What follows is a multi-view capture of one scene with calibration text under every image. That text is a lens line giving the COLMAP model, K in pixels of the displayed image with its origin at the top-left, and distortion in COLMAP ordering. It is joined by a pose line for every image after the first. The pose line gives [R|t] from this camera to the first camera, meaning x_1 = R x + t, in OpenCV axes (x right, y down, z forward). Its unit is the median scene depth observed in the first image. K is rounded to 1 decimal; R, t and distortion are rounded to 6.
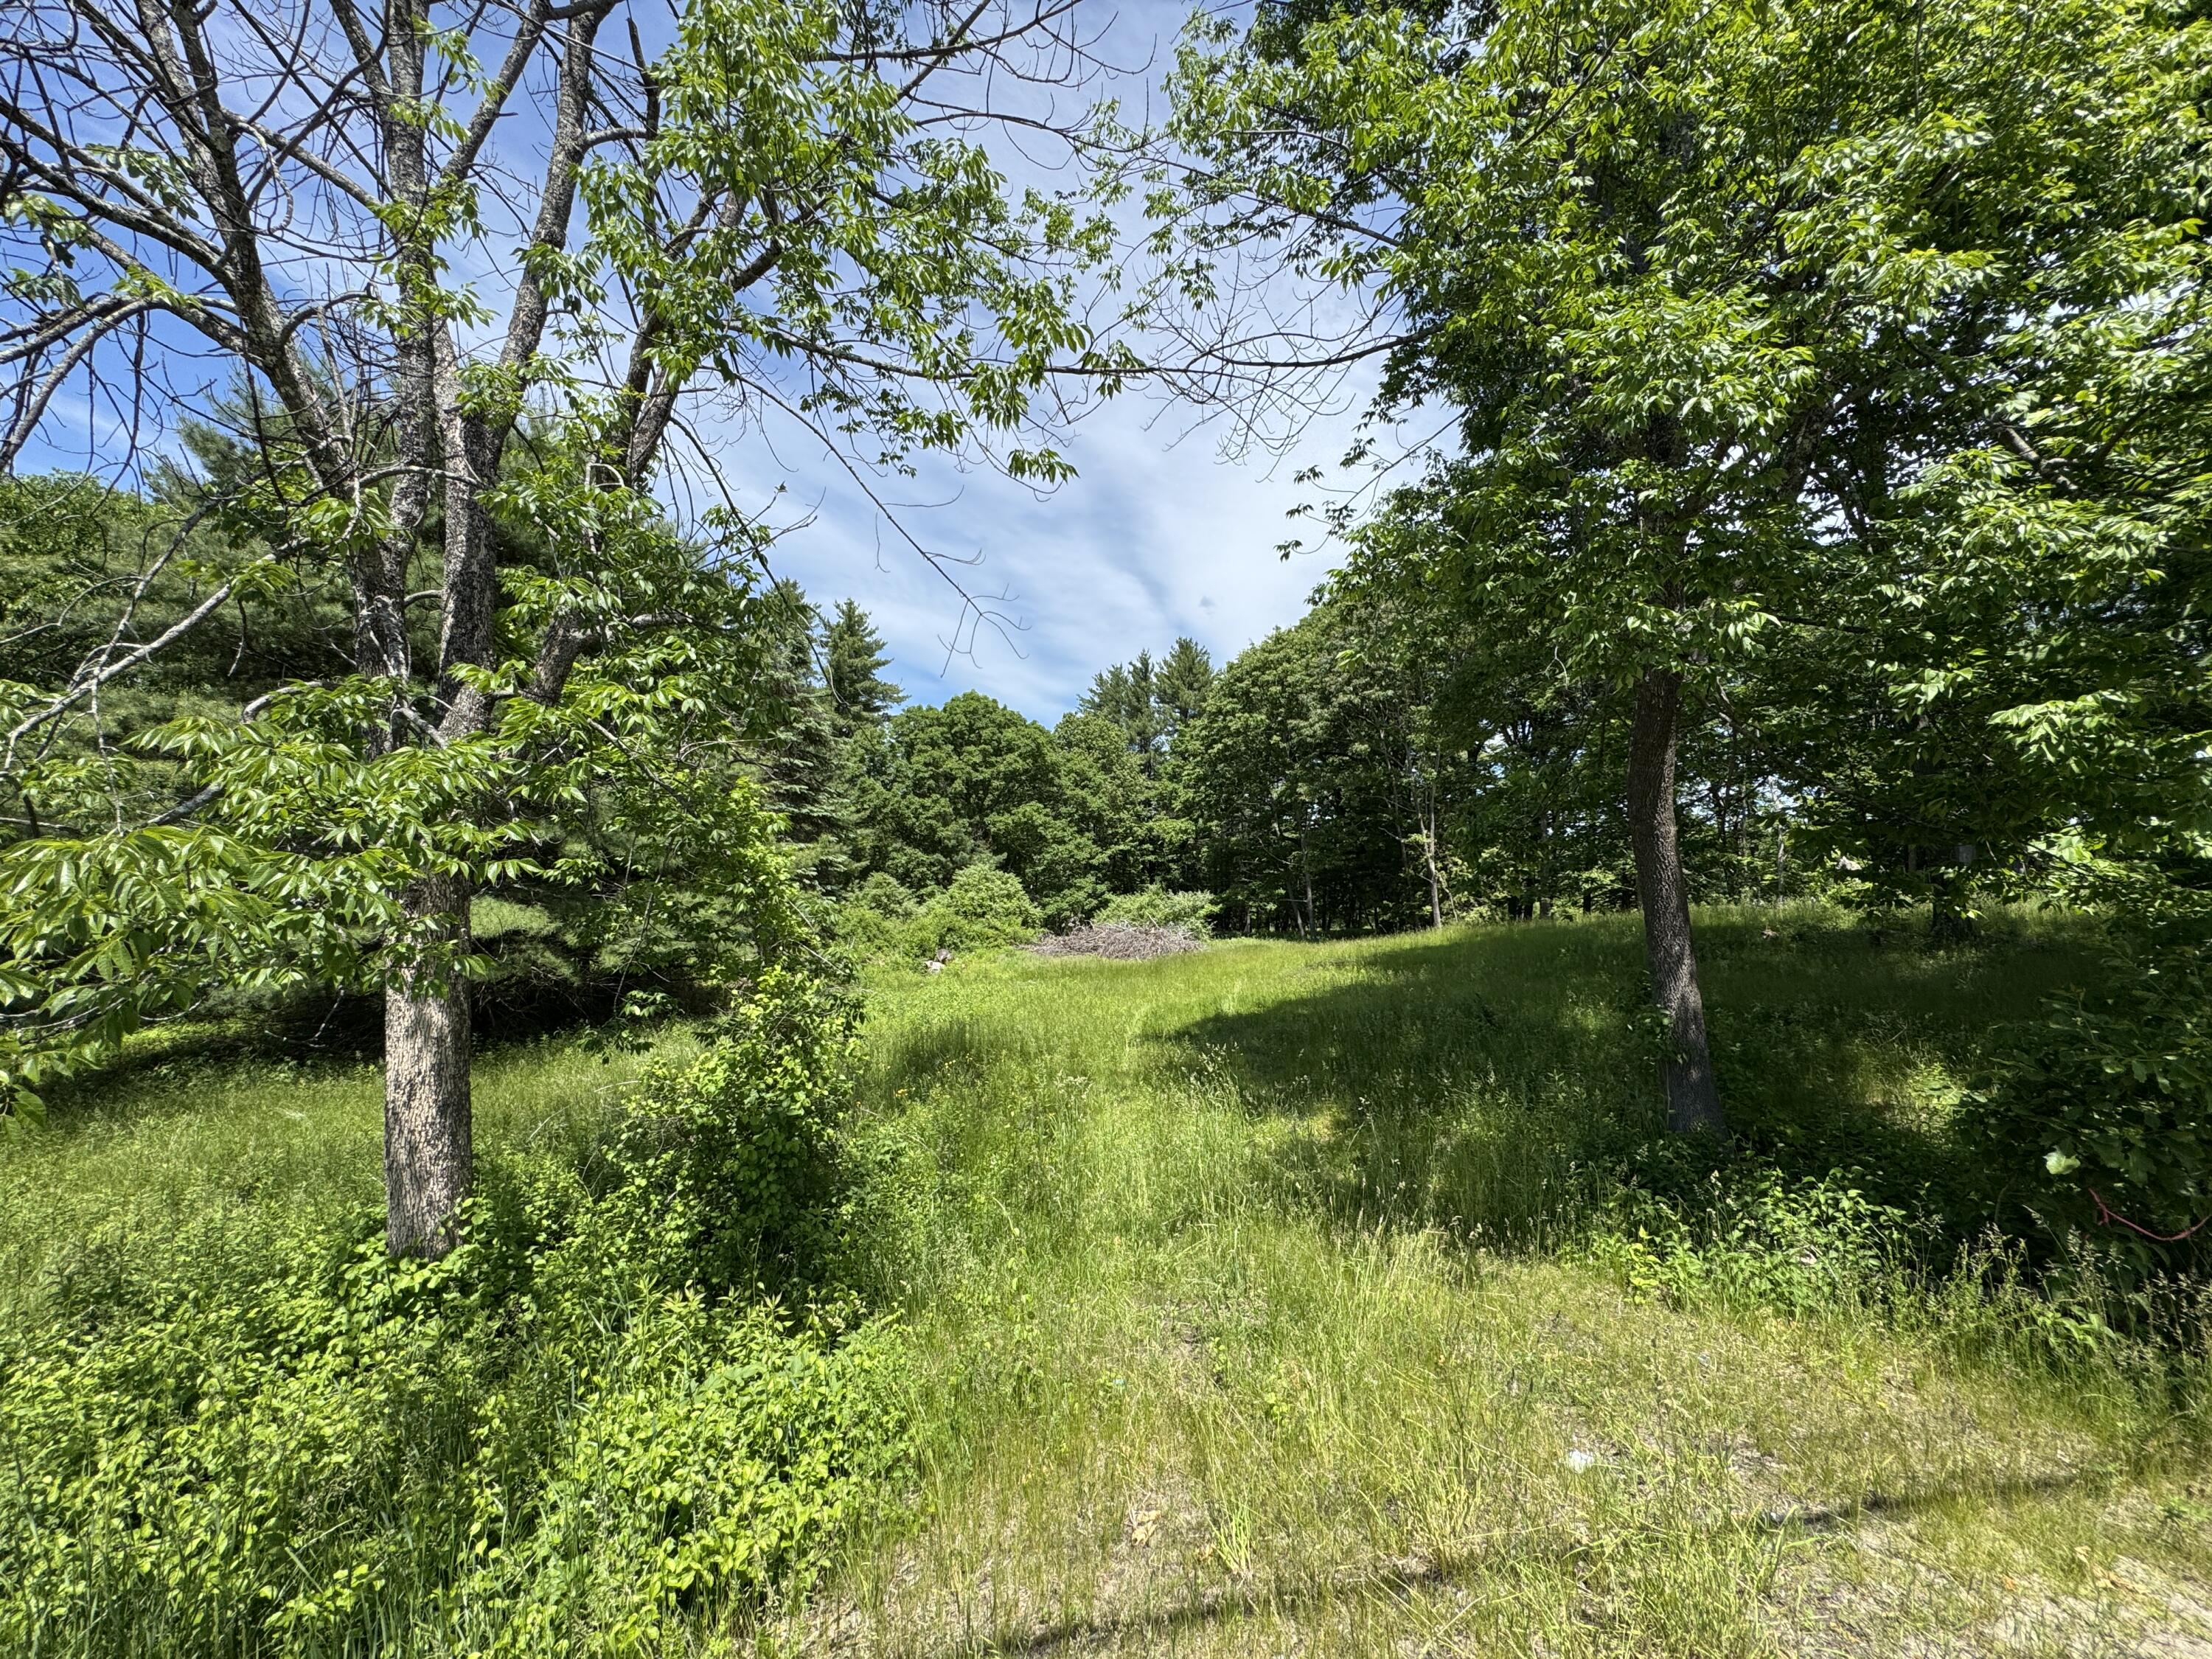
lens RADIAL K [[880.6, 0, 1102.5], [0, 880.6, 827.4], [0, 0, 1]] dist [-0.005537, 0.000845]
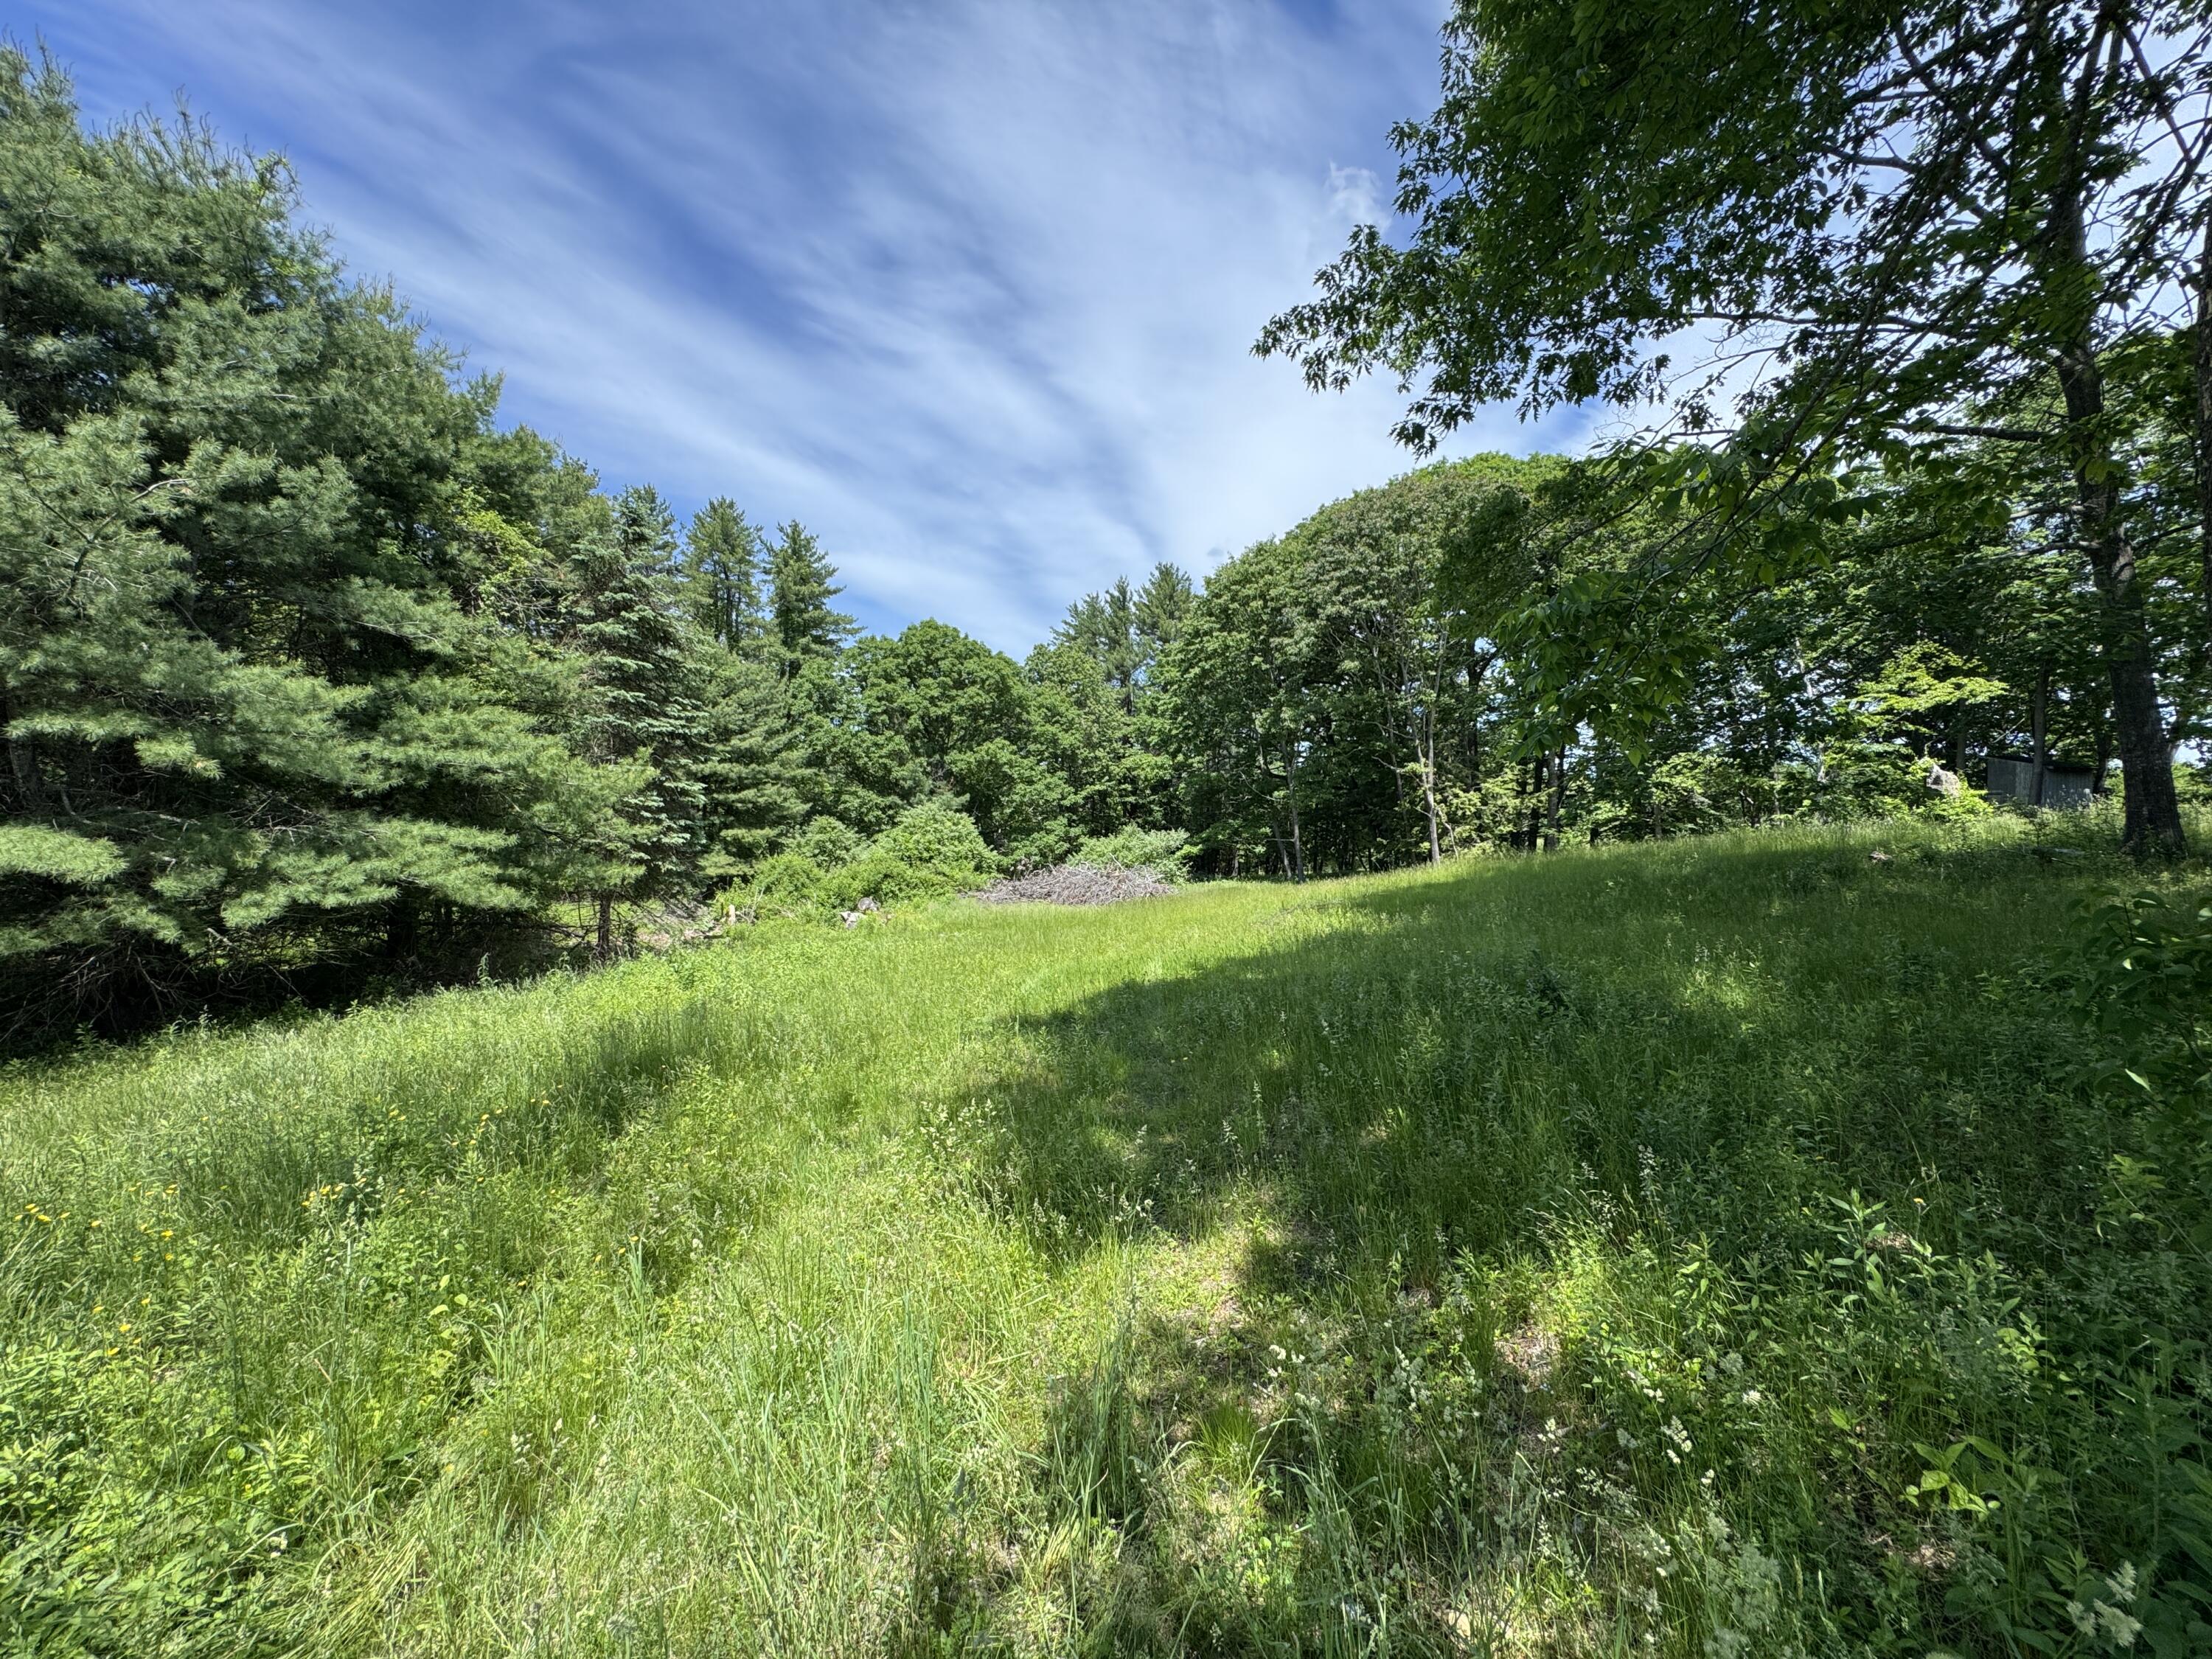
lens RADIAL K [[880.6, 0, 1104.8], [0, 880.6, 825.8], [0, 0, 1]] dist [-0.005537, 0.000845]
pose [[0.999831, -0.016784, 0.007441, 0.032696], [0.016338, 0.998279, 0.056319, 0.016050], [-0.008373, -0.056188, 0.998385, 0.098107]]
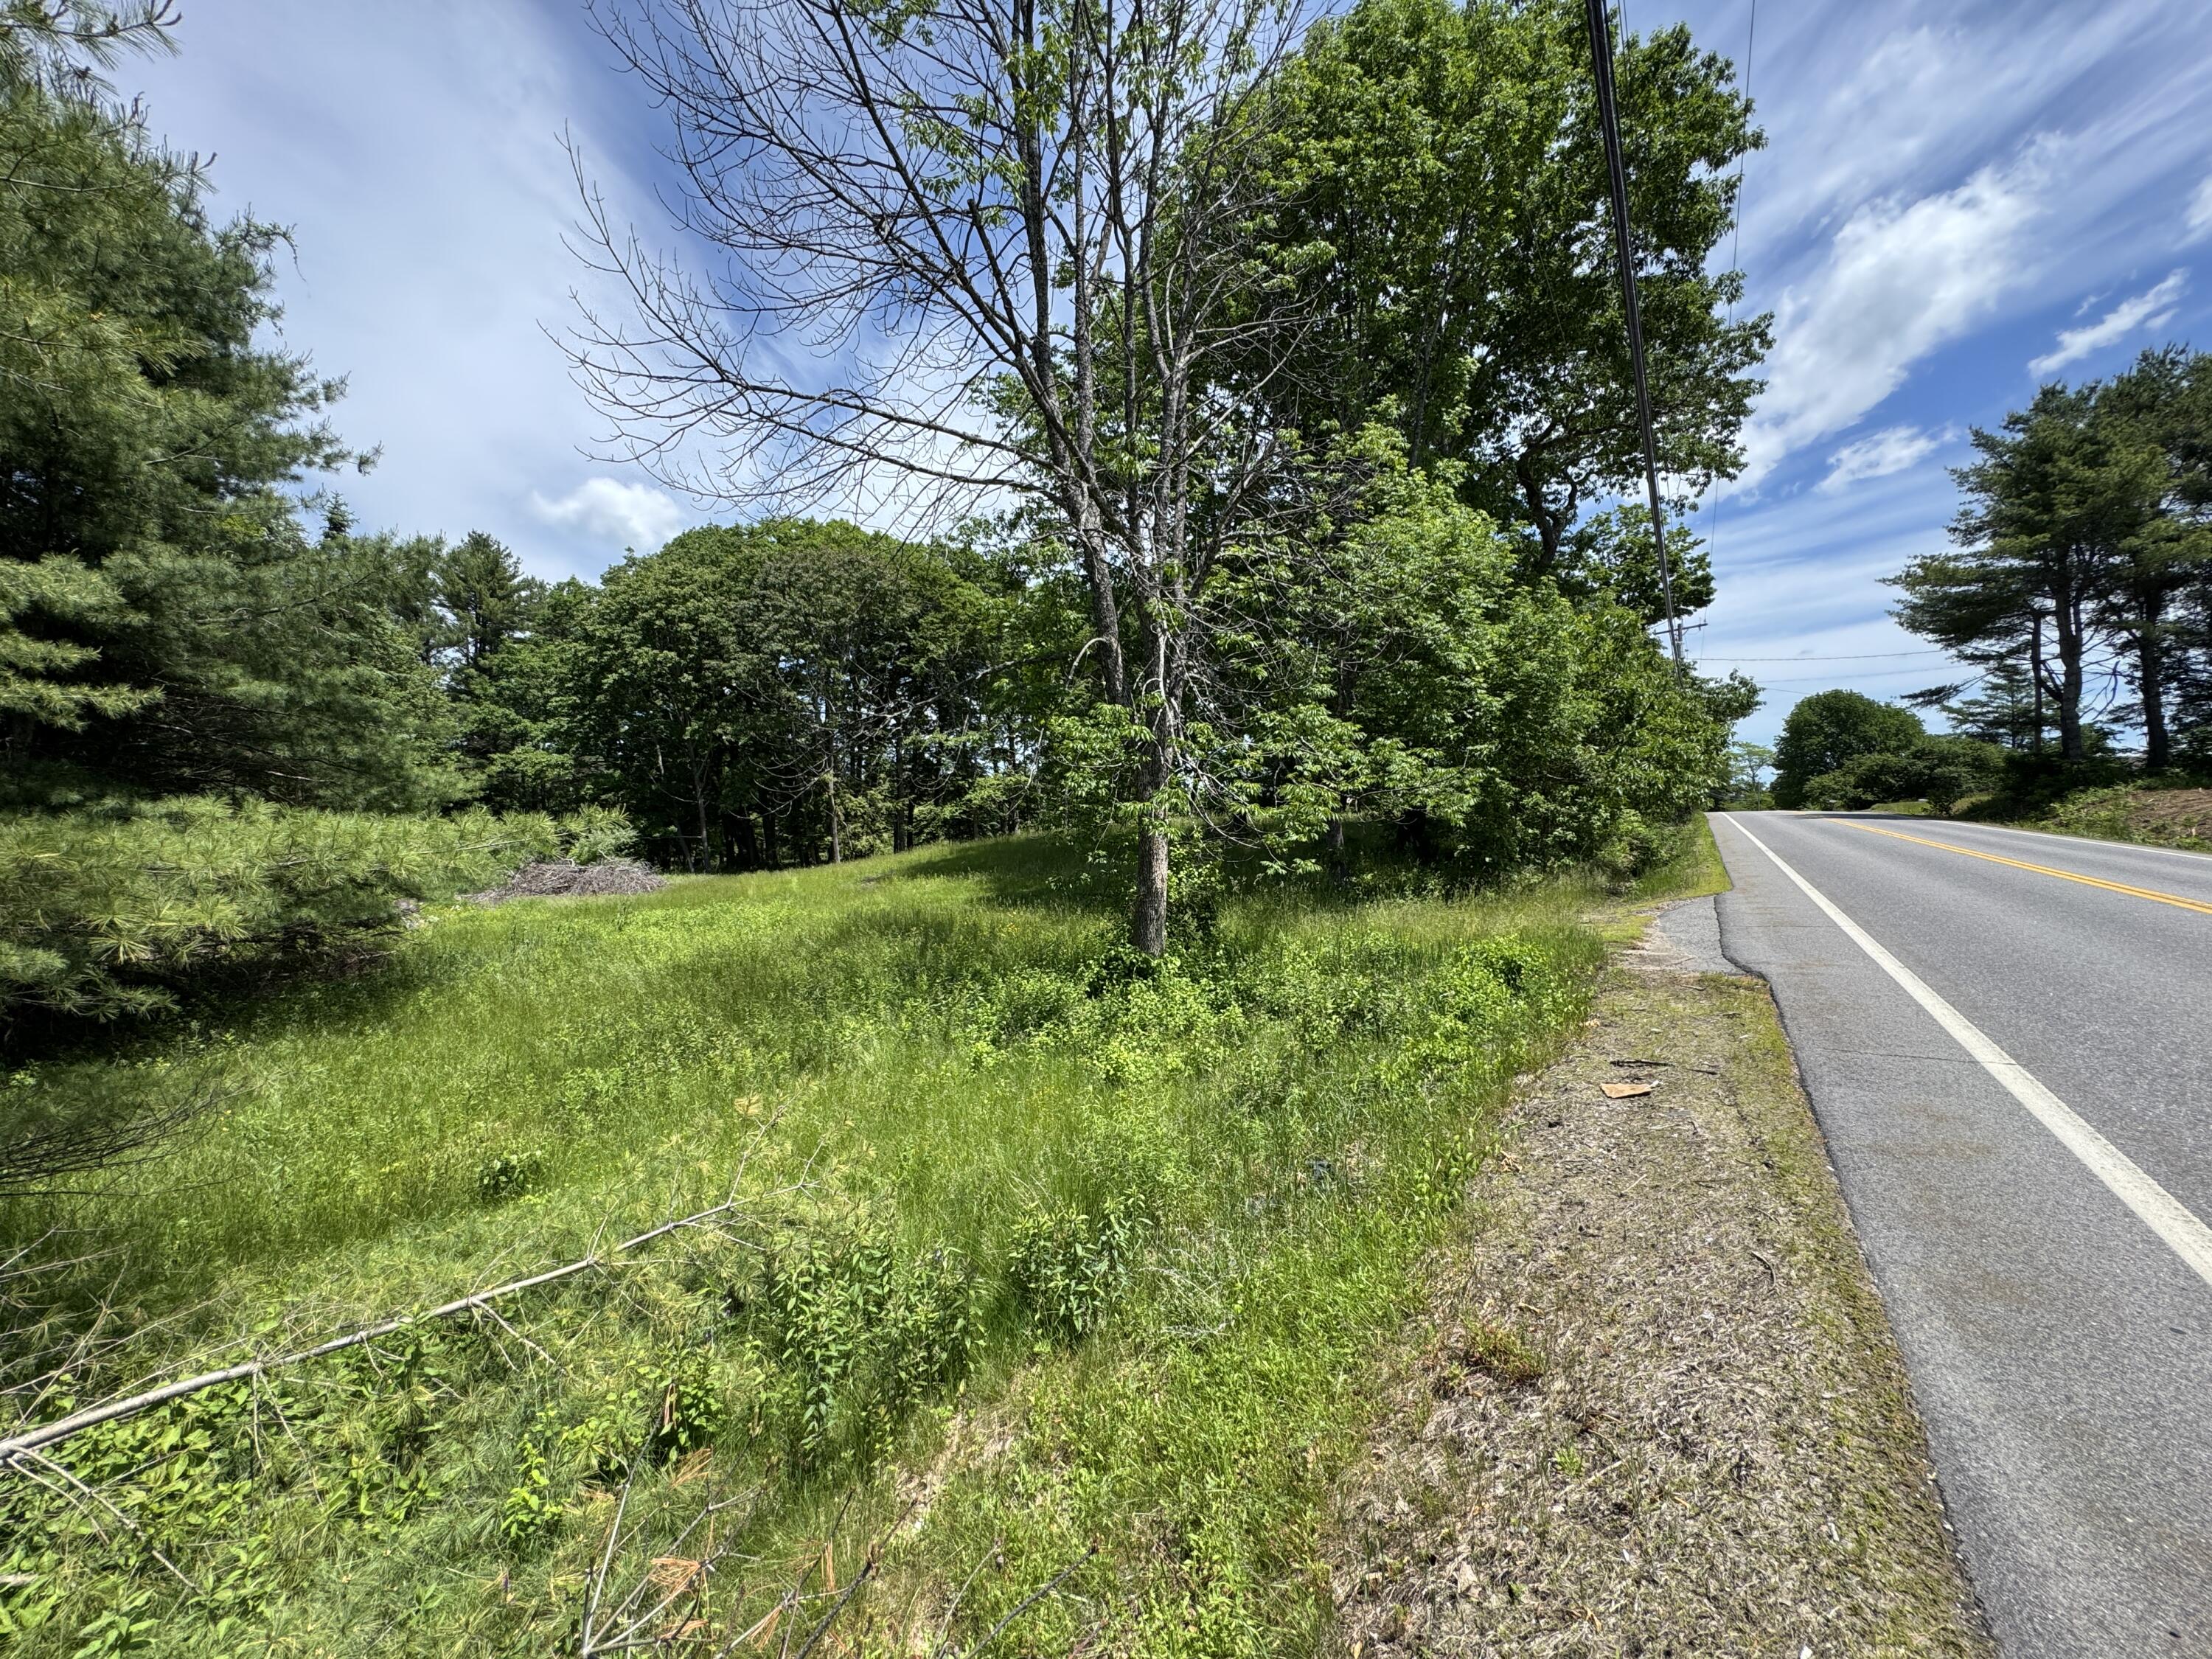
lens RADIAL K [[880.6, 0, 1105.5], [0, 880.6, 829.5], [0, 0, 1]] dist [-0.005537, 0.000845]
pose [[0.669837, -0.027785, 0.741988, -0.244505], [-0.026192, 0.997794, 0.061009, 0.000521], [-0.742046, -0.060300, 0.667631, -0.032776]]
